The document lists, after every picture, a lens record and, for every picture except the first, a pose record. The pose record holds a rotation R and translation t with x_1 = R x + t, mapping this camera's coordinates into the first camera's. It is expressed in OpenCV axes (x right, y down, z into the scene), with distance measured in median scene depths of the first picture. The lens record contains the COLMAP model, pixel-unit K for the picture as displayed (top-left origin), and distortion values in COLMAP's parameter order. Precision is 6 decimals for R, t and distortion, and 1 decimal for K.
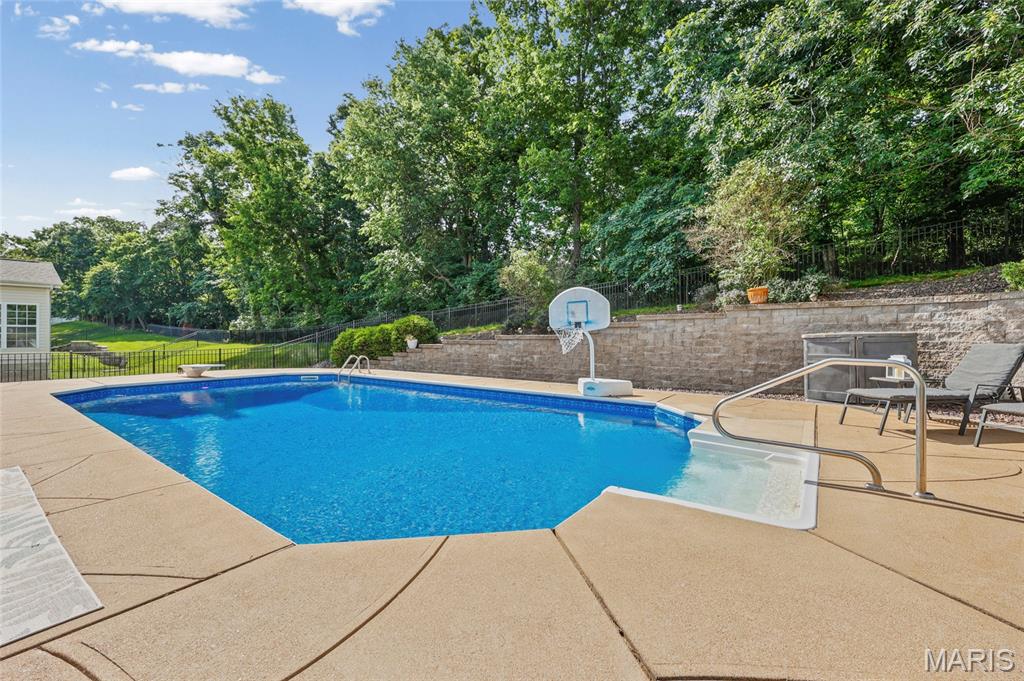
lens RADIAL K [[414.0, 0, 508.6], [0, 414.0, 333.8], [0, 0, 1]] dist [0.001652, 0.000173]
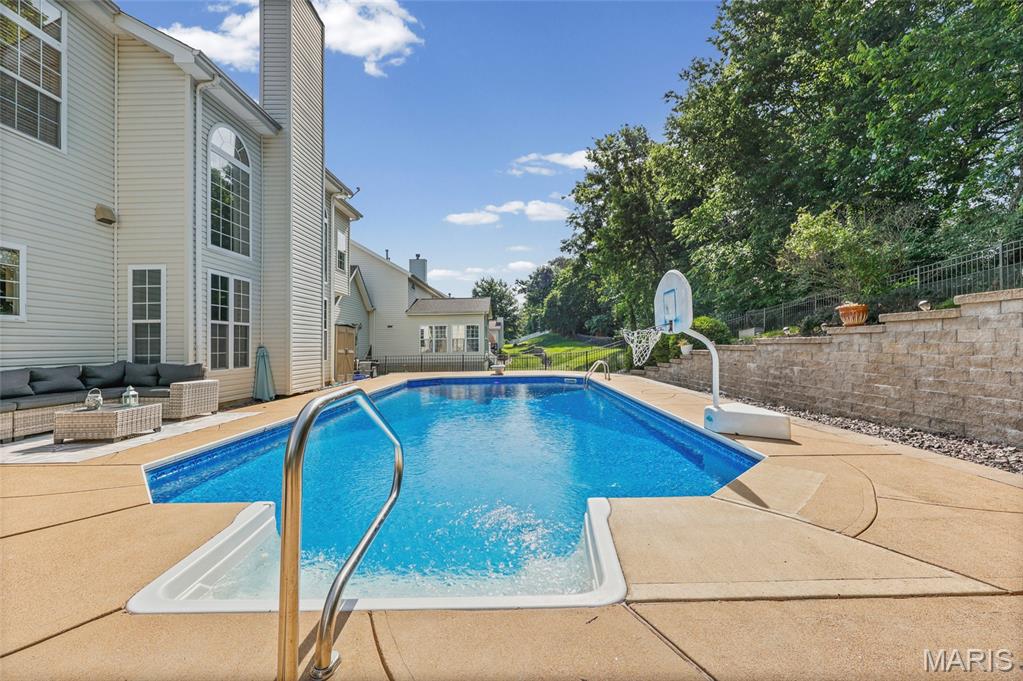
lens RADIAL K [[417.1, 0, 515.5], [0, 417.1, 342.5], [0, 0, 1]] dist [0.000344, 0.000217]
pose [[0.597760, -0.012732, -0.801574, 0.176180], [0.020970, 0.999780, -0.000243, 0.001221], [0.801401, -0.016664, 0.597895, 0.113522]]
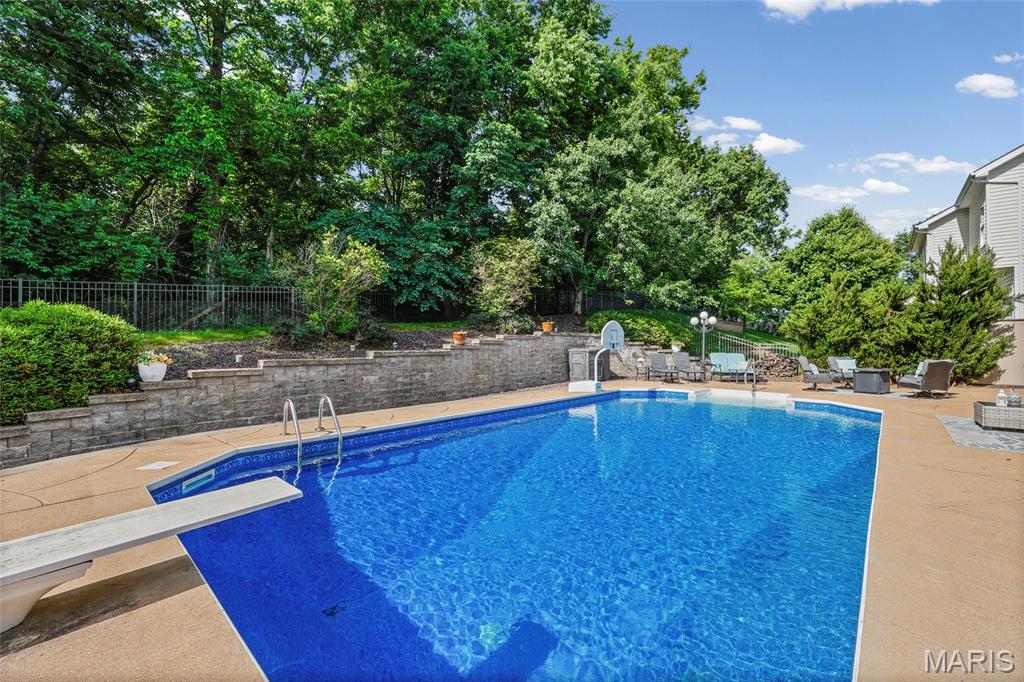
lens RADIAL K [[417.6, 0, 516.0], [0, 417.6, 343.0], [0, 0, 1]] dist [0.000344, 0.000217]
pose [[0.090735, 0.007441, 0.995847, -0.432391], [-0.008057, 0.999945, -0.006737, -0.004809], [-0.995842, -0.007412, 0.090790, 0.373068]]
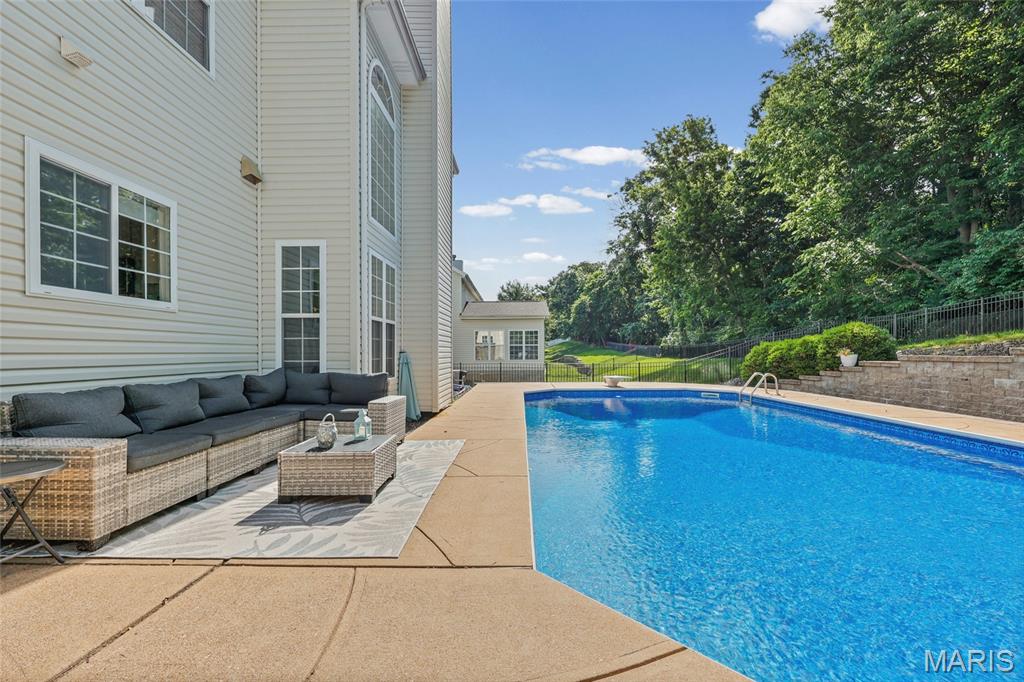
lens RADIAL K [[426.5, 0, 515.9], [0, 426.5, 353.1], [0, 0, 1]] dist [-0.000579, -0.000106]
pose [[0.589741, -0.001141, -0.807592, 0.024194], [0.010191, 0.999930, 0.006028, 0.000228], [0.807528, -0.011785, 0.589711, 0.035922]]
